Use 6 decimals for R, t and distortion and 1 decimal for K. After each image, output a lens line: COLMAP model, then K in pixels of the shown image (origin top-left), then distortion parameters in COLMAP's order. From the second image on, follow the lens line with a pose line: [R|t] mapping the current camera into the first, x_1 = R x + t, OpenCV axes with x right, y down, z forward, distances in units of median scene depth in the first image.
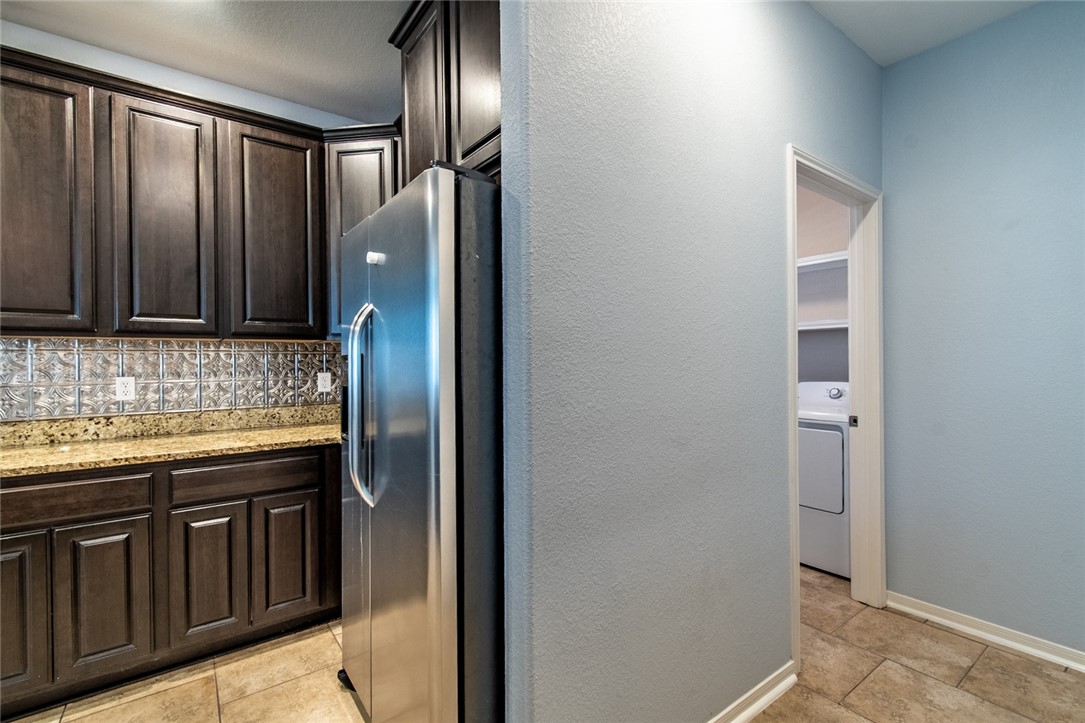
lens RADIAL K [[487.6, 0, 541.4], [0, 487.6, 361.1], [0, 0, 1]] dist [0.003112, -0.000473]
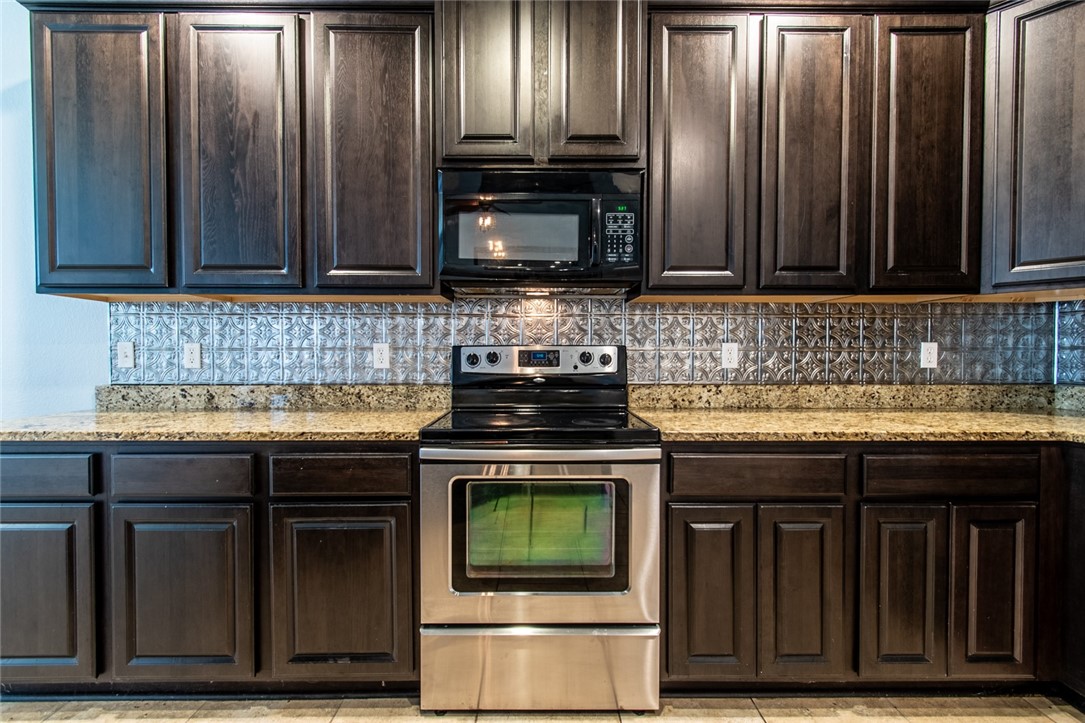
lens RADIAL K [[487.6, 0, 540.7], [0, 487.6, 361.4], [0, 0, 1]] dist [0.003112, -0.000473]
pose [[0.805853, 0.018996, -0.591811, -0.618128], [-0.007370, 0.999730, 0.022054, 0.052011], [0.592069, -0.013411, 0.805775, 0.043254]]
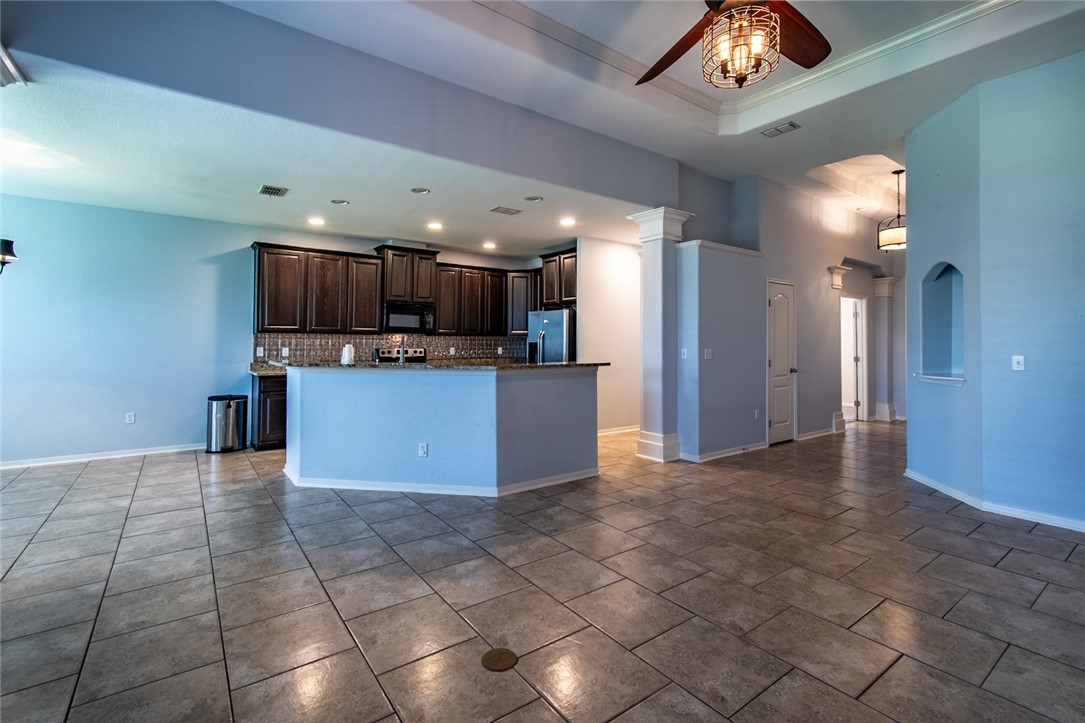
lens RADIAL K [[487.6, 0, 539.4], [0, 487.6, 357.3], [0, 0, 1]] dist [0.003112, -0.000473]
pose [[0.999896, 0.014434, -0.000682, -0.268426], [-0.014410, 0.999531, 0.027012, 0.000980], [0.001072, -0.026999, 0.999635, -2.416467]]
